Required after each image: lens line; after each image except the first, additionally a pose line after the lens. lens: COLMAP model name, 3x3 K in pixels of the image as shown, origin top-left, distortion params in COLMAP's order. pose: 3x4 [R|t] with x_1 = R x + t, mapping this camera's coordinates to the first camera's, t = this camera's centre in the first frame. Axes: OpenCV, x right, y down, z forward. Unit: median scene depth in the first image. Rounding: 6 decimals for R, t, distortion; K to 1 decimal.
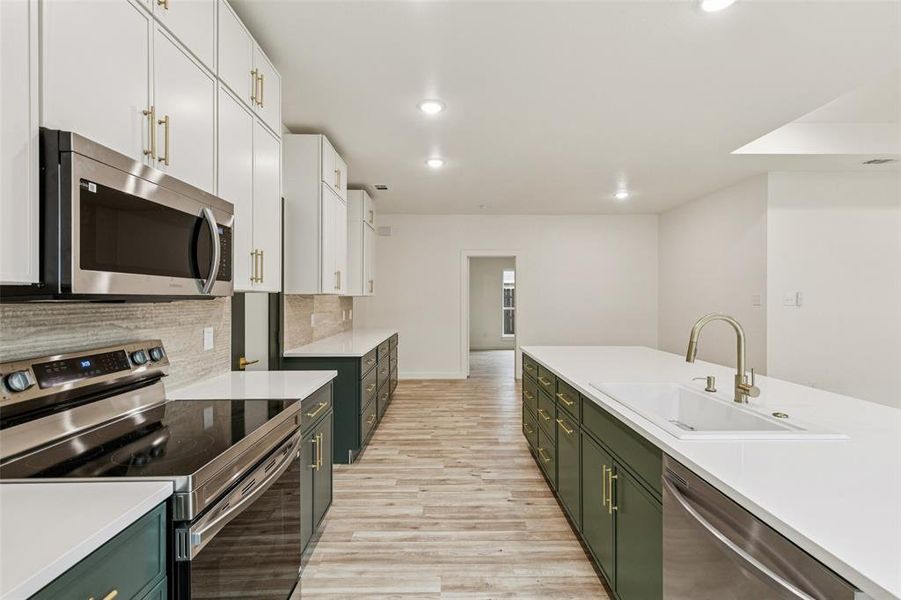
lens RADIAL K [[405.1, 0, 449.0], [0, 405.1, 296.4], [0, 0, 1]] dist [0.000960, 0.000071]
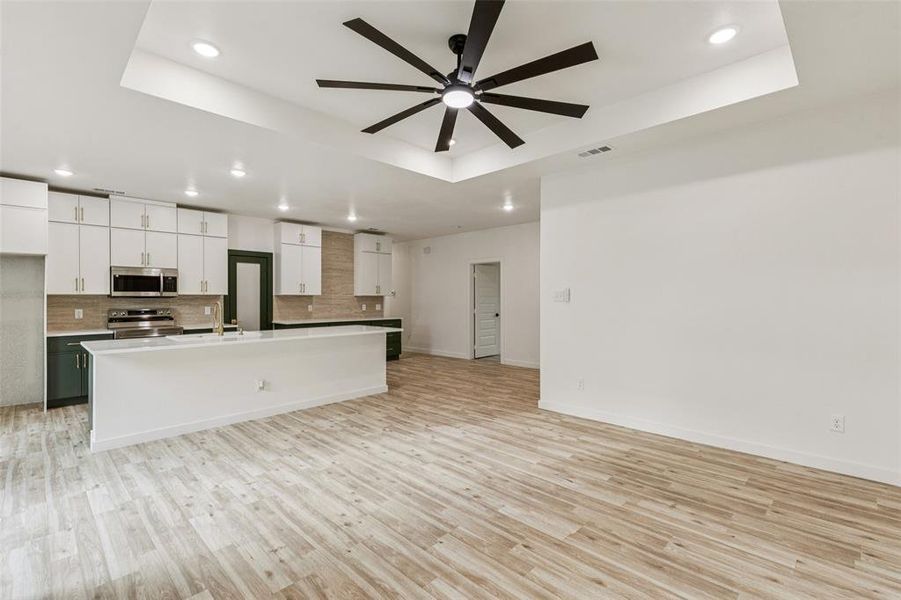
lens RADIAL K [[407.3, 0, 451.5], [0, 407.3, 299.6], [0, 0, 1]] dist [0.009850, -0.001695]
pose [[0.705116, 0.001254, -0.709091, 1.729854], [0.005056, 0.999964, 0.006796, 0.007438], [0.709074, -0.008378, 0.705084, 0.093867]]
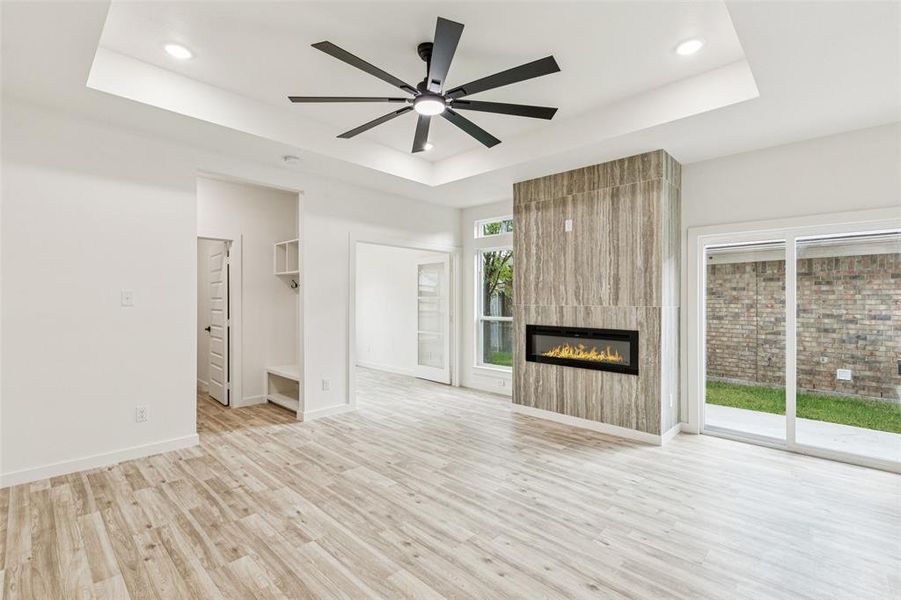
lens RADIAL K [[407.3, 0, 451.7], [0, 407.3, 298.7], [0, 0, 1]] dist [0.009850, -0.001695]
pose [[-0.716174, -0.001225, 0.697921, 0.619187], [-0.008253, 0.999943, -0.006715, 0.007117], [-0.697873, -0.010569, -0.716143, 1.174379]]
